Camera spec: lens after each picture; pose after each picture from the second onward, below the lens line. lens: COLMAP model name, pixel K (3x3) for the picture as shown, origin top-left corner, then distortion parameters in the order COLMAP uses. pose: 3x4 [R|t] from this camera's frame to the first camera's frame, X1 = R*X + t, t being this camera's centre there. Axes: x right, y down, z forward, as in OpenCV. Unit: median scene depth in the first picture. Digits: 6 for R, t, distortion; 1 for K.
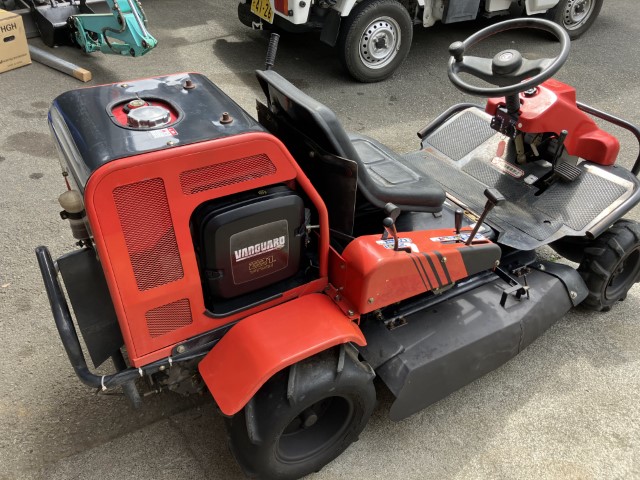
lens RADIAL K [[517.1, 0, 321.6], [0, 517.1, 256.3], [0, 0, 1]] dist [0.007493, -0.000415]
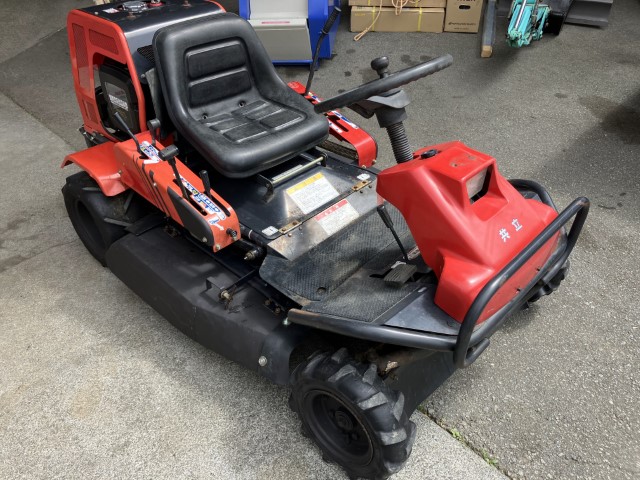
lens RADIAL K [[517.1, 0, 321.6], [0, 517.1, 256.3], [0, 0, 1]] dist [0.007493, -0.000415]
pose [[0.255323, 0.566690, -0.783373, 0.922941], [-0.571284, 0.742088, 0.350628, -0.344197], [0.780029, 0.358005, 0.513213, 0.506960]]
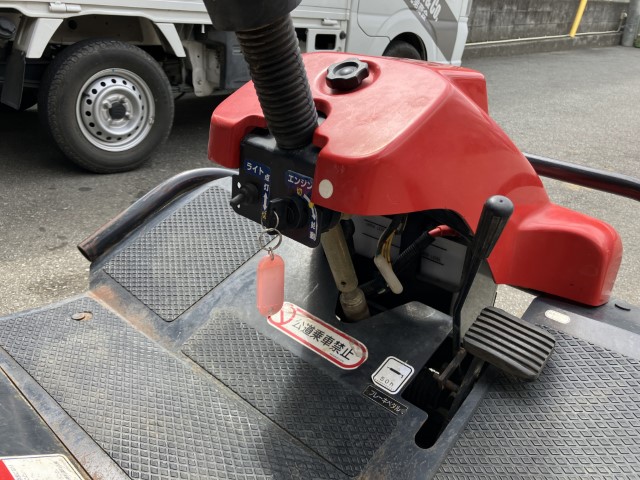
lens RADIAL K [[517.1, 0, 321.6], [0, 517.1, 256.3], [0, 0, 1]] dist [0.007493, -0.000415]
pose [[0.956375, -0.065201, 0.284773, 0.279129], [0.126489, 0.971087, -0.202461, -0.155622], [-0.263339, 0.229649, 0.936971, 0.701848]]
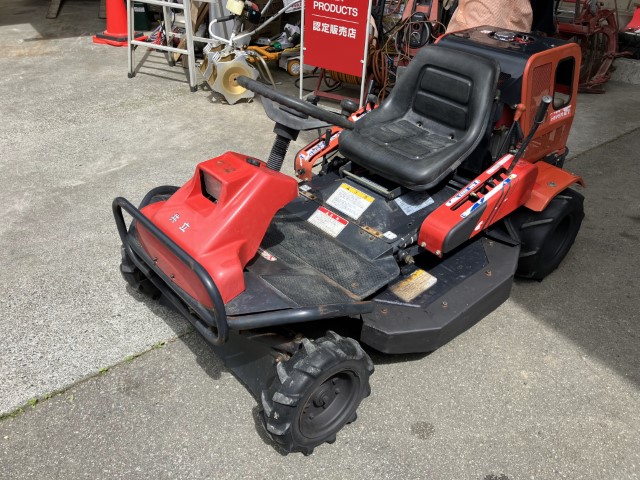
lens RADIAL K [[517.1, 0, 321.6], [0, 517.1, 256.3], [0, 0, 1]] dist [0.007493, -0.000415]
pose [[-0.982504, 0.063570, -0.175058, 0.408159], [-0.148916, 0.296356, 0.943397, -0.979481], [0.111852, 0.952959, -0.281705, 1.264273]]
